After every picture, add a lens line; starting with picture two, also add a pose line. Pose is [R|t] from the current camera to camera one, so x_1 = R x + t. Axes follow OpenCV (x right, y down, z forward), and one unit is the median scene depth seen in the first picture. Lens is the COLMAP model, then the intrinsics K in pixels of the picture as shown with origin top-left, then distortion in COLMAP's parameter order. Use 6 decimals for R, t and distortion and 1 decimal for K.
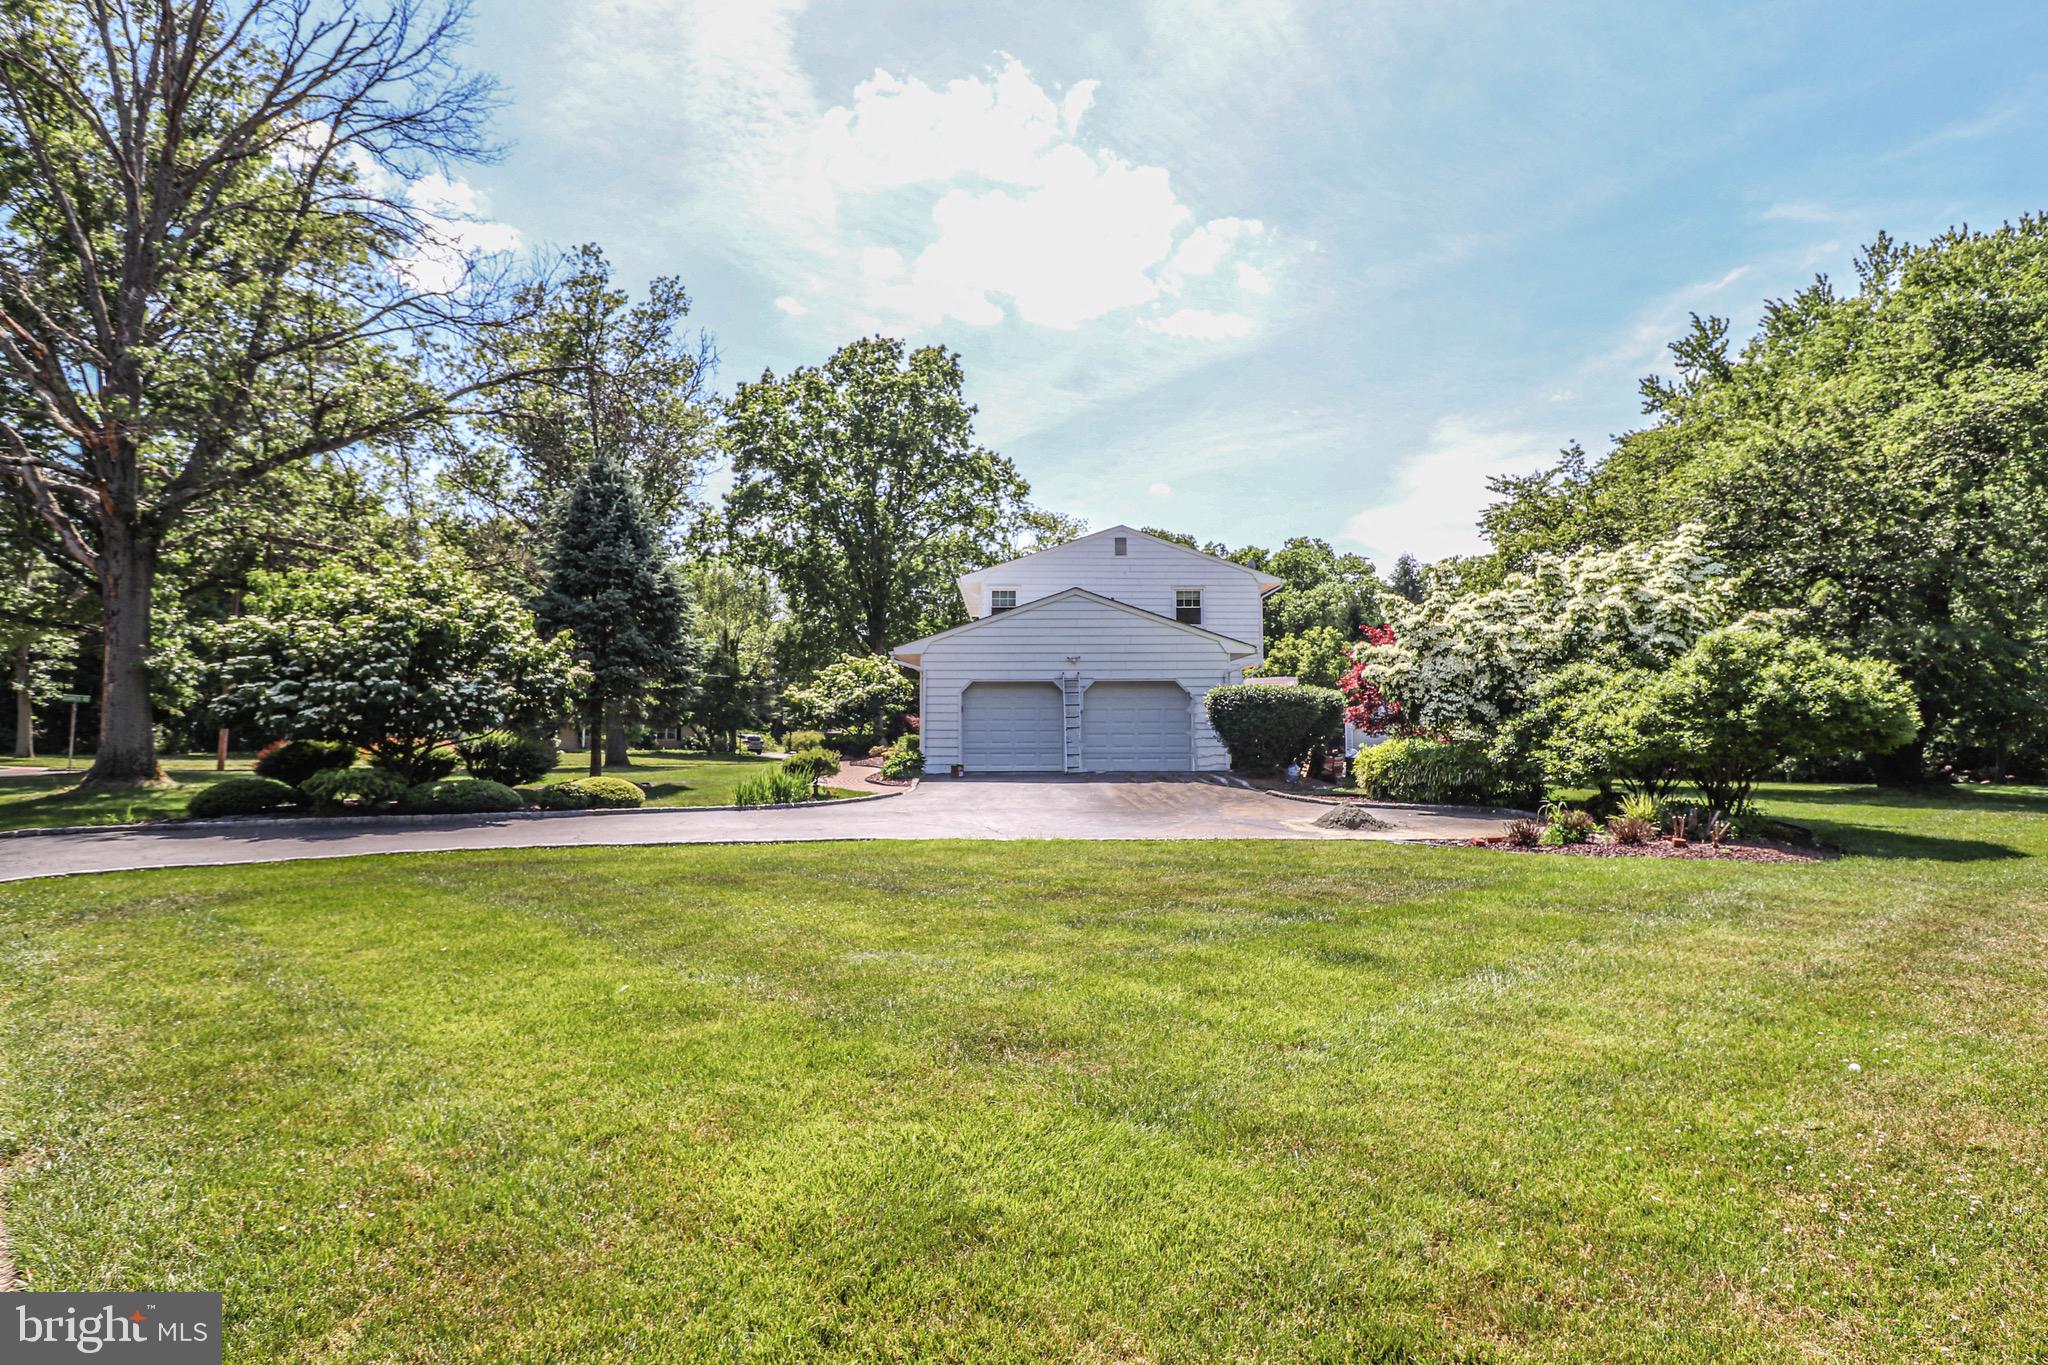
lens RADIAL K [[1011.3, 0, 1023.2], [0, 1011.3, 683.5], [0, 0, 1]] dist [0.000283, 0.000039]
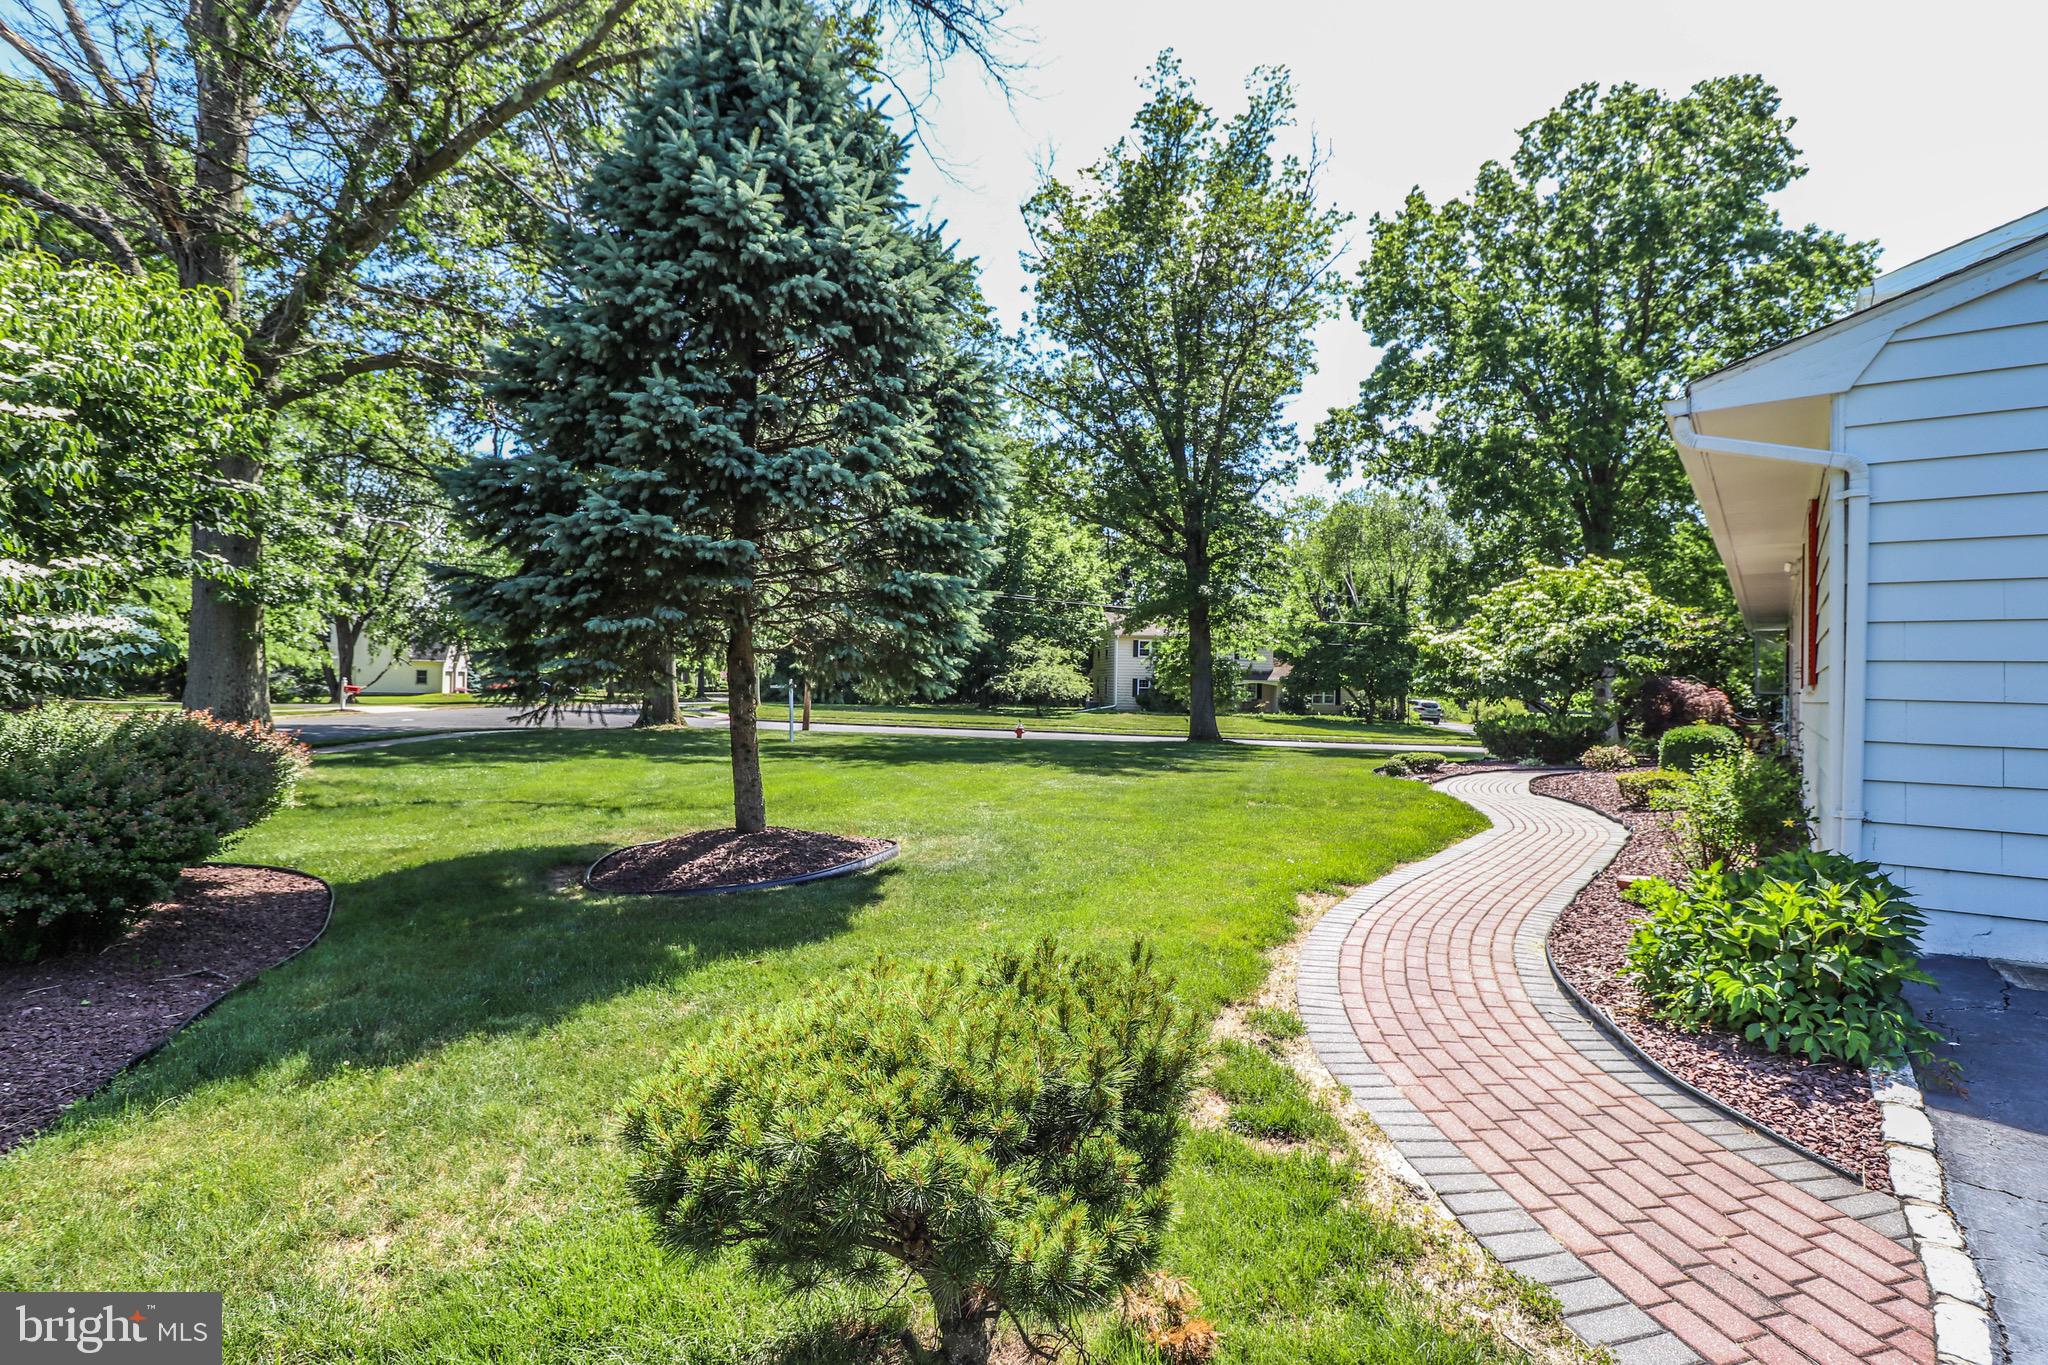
lens RADIAL K [[984.4, 0, 1017.9], [0, 984.4, 670.6], [0, 0, 1]] dist [0.002212, 0.000088]
pose [[0.779728, 0.003034, -0.626111, -0.044582], [0.012501, 0.999713, 0.020413, 0.010139], [0.625993, -0.023744, 0.779467, 0.305572]]
